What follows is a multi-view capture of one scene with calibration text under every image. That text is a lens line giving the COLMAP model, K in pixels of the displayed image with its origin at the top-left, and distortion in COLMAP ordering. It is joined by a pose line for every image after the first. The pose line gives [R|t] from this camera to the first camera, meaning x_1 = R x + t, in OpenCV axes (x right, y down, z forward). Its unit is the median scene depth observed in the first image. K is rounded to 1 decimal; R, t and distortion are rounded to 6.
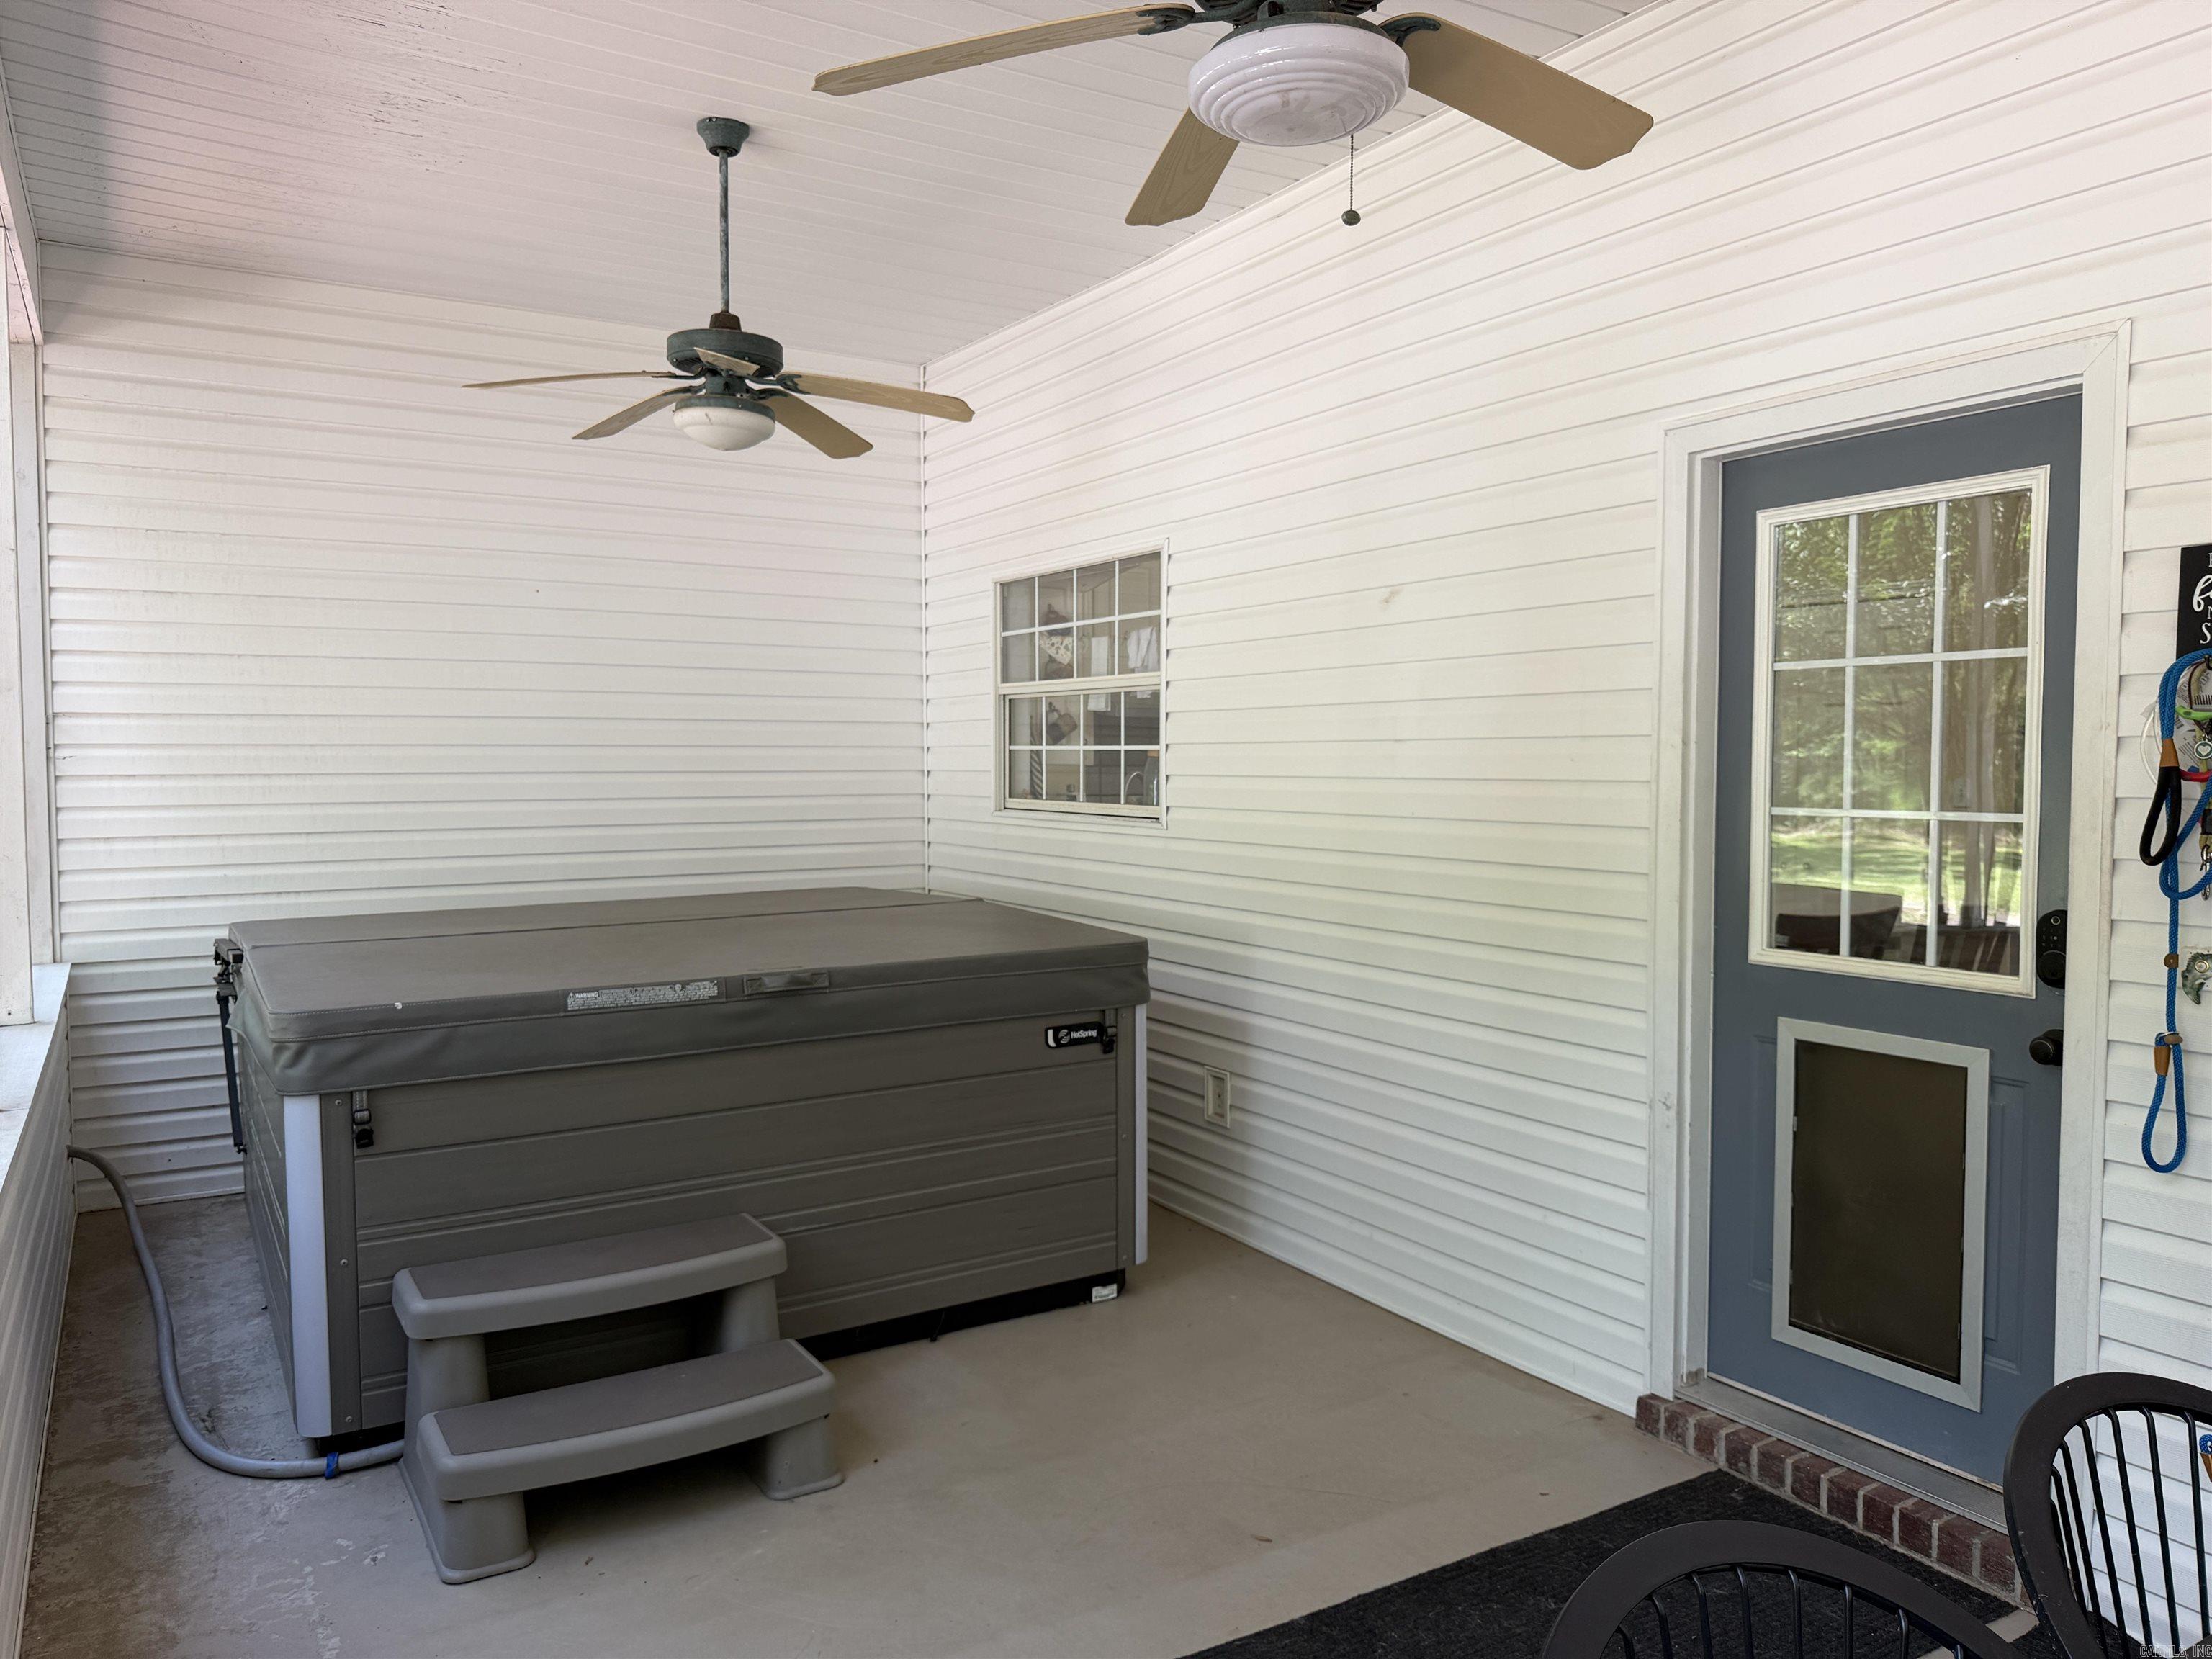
lens RADIAL K [[1500.3, 0, 1106.0], [0, 1500.3, 829.5], [0, 0, 1]] dist [0.000993, -0.000747]
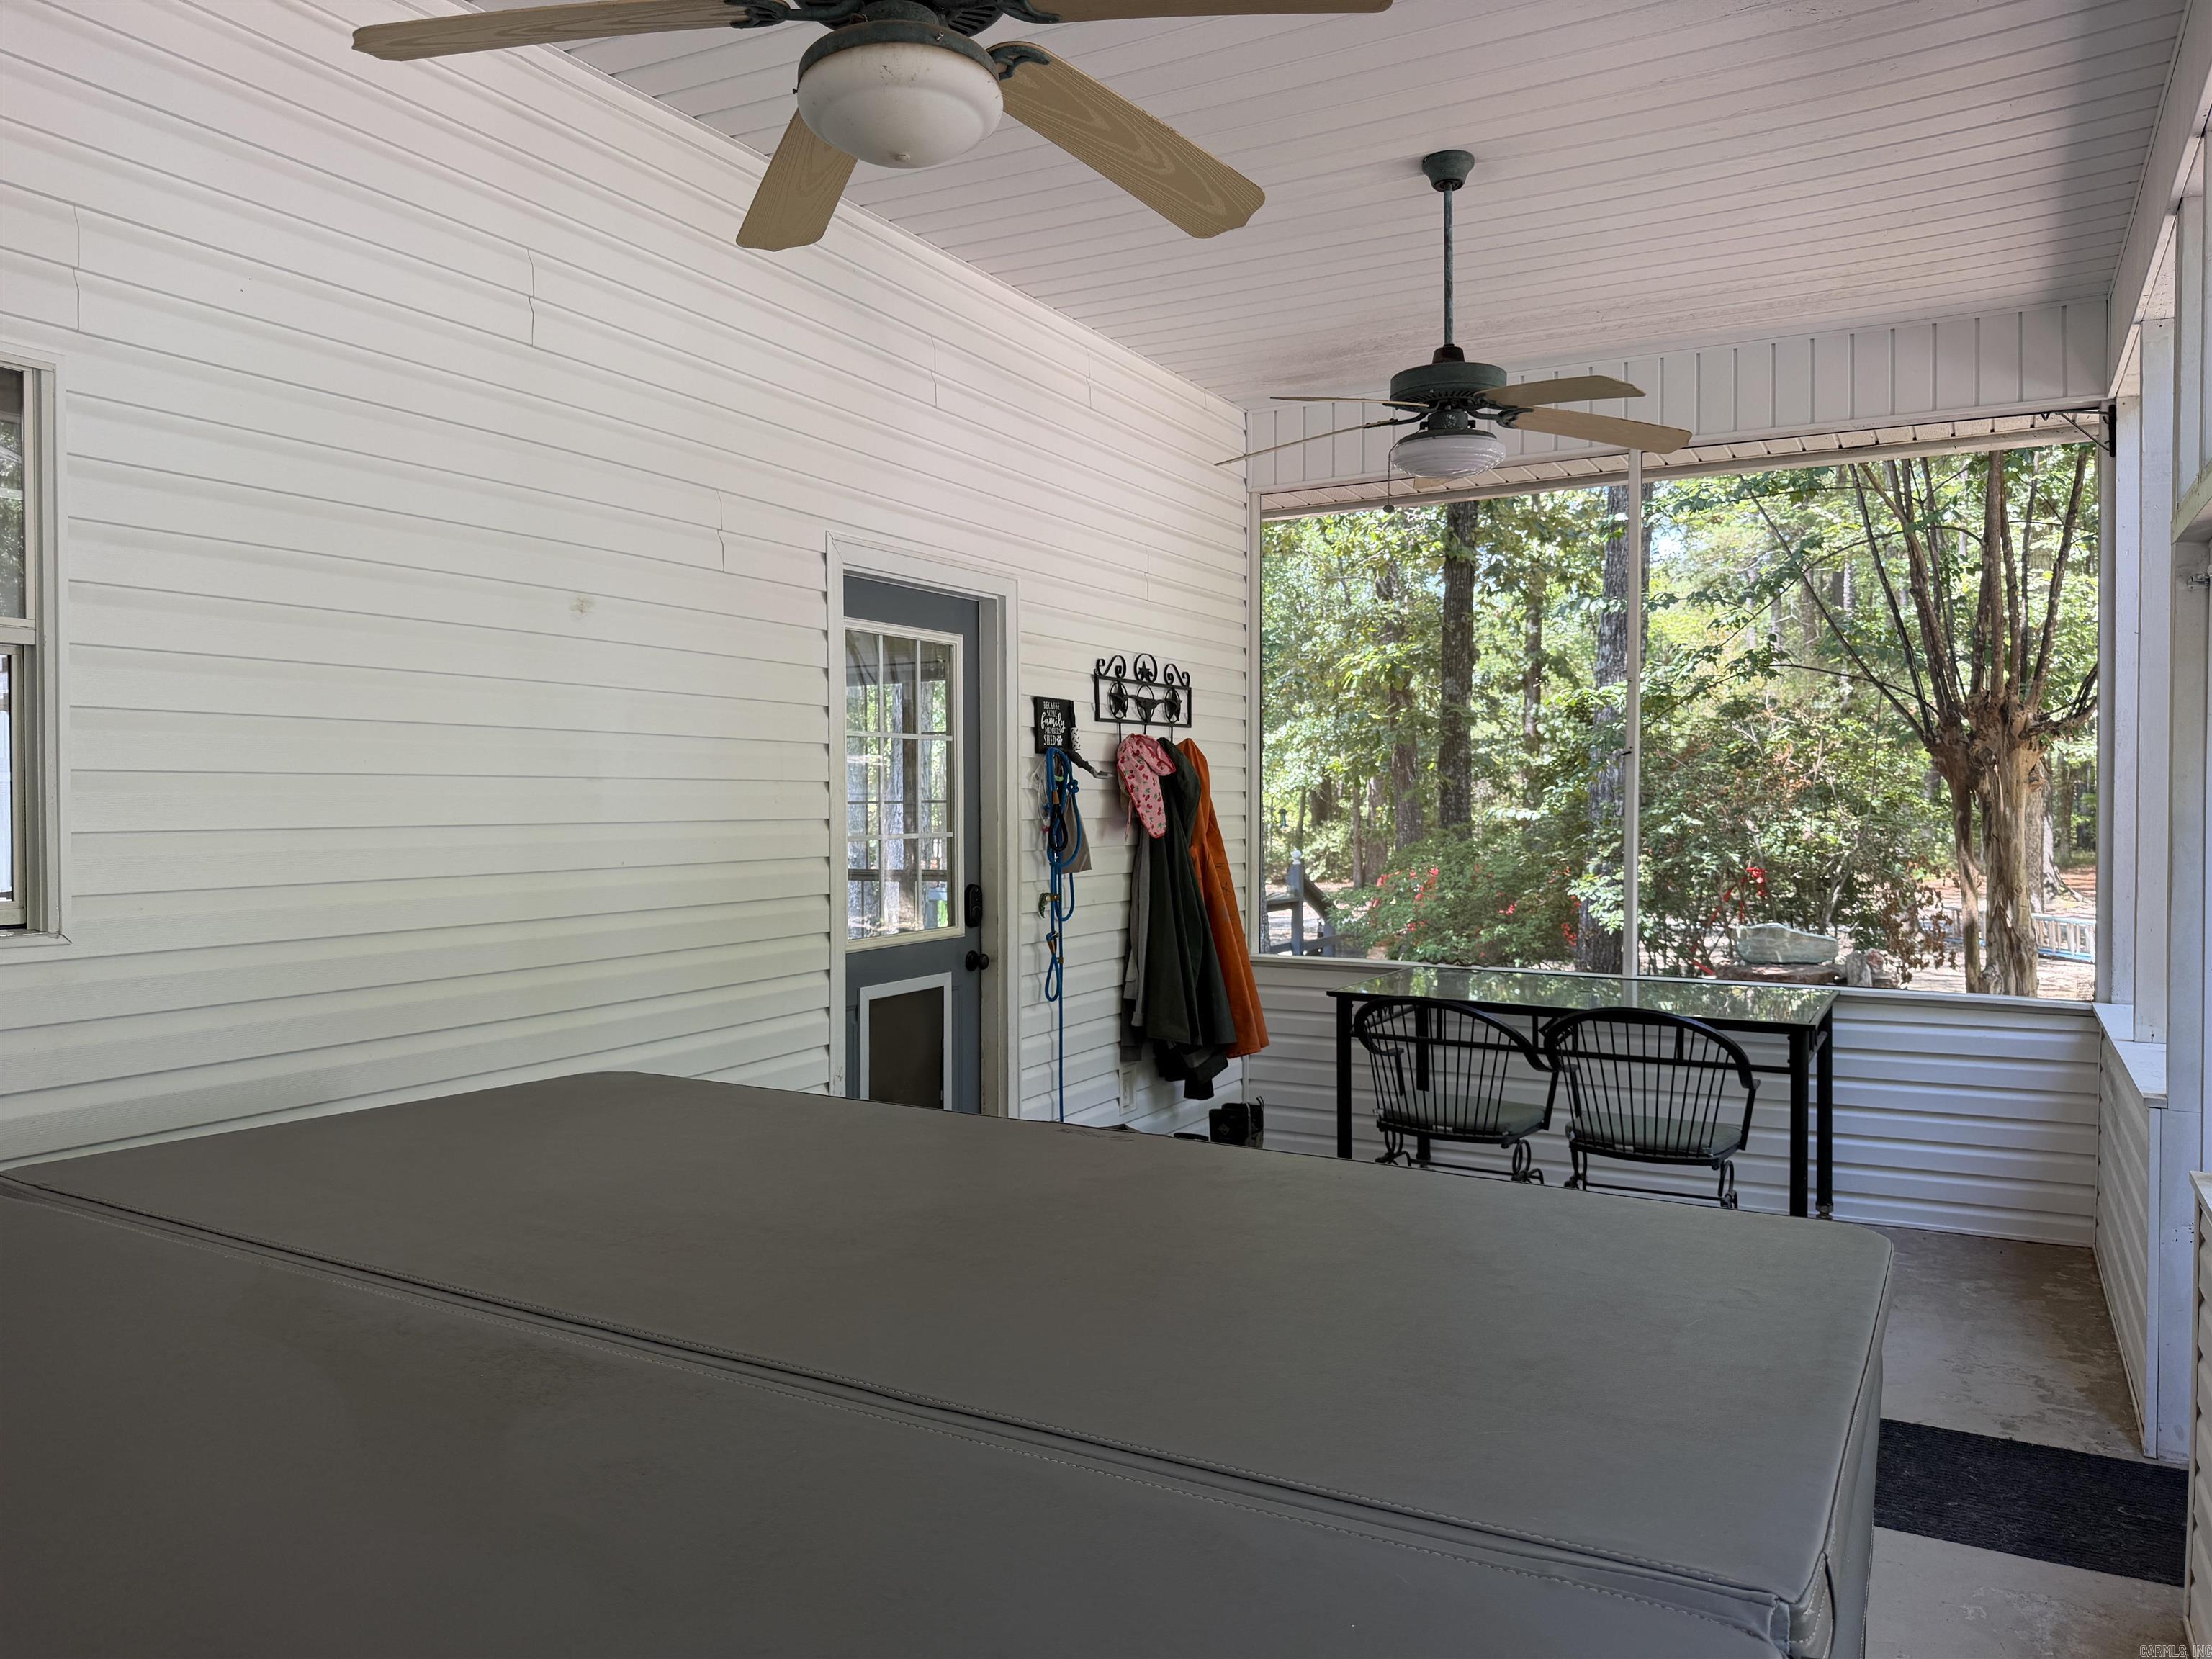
lens RADIAL K [[1500.3, 0, 1106.0], [0, 1500.3, 829.5], [0, 0, 1]] dist [0.000993, -0.000747]
pose [[-0.486015, -0.014457, 0.873831, -0.952000], [0.044520, 0.998155, 0.041276, -0.073626], [-0.872816, 0.058963, -0.484474, 1.621485]]
